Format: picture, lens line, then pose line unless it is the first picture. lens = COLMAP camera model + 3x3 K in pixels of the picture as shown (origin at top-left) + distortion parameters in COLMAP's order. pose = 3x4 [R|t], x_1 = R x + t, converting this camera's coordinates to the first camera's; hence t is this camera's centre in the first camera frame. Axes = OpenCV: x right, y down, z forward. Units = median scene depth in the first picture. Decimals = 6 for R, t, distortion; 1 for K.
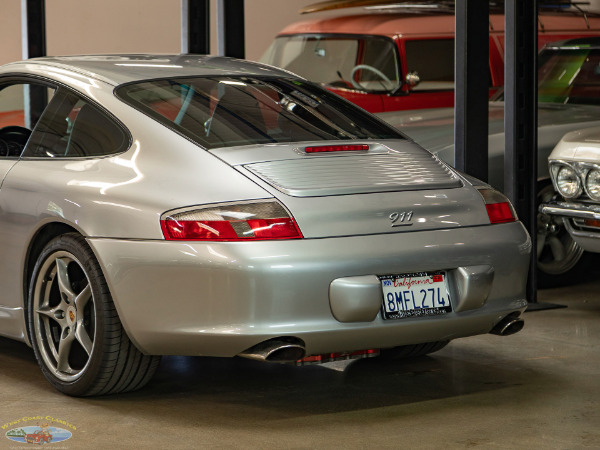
lens RADIAL K [[2263.4, 0, 300.0], [0, 2263.4, 225.0], [0, 0, 1]] dist [0.103110, -1.208001]
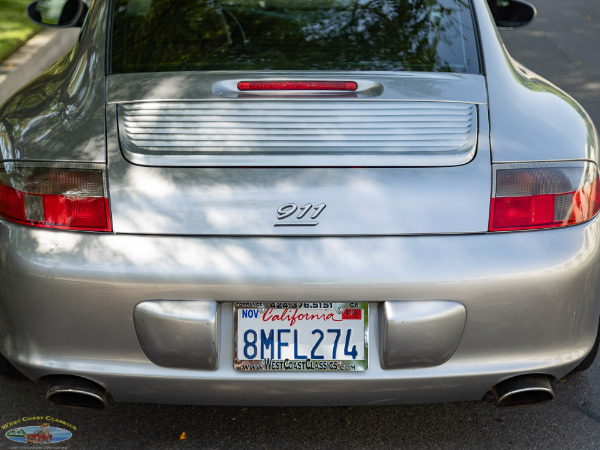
lens RADIAL K [[1562.6, 0, 300.0], [0, 1562.6, 225.0], [0, 0, 1]] dist [0.153414, 0.116320]
pose [[0.822170, 0.142696, -0.551067, 0.287534], [-0.062632, 0.984870, 0.161584, -0.070749], [0.565786, -0.098335, 0.818667, 0.643428]]
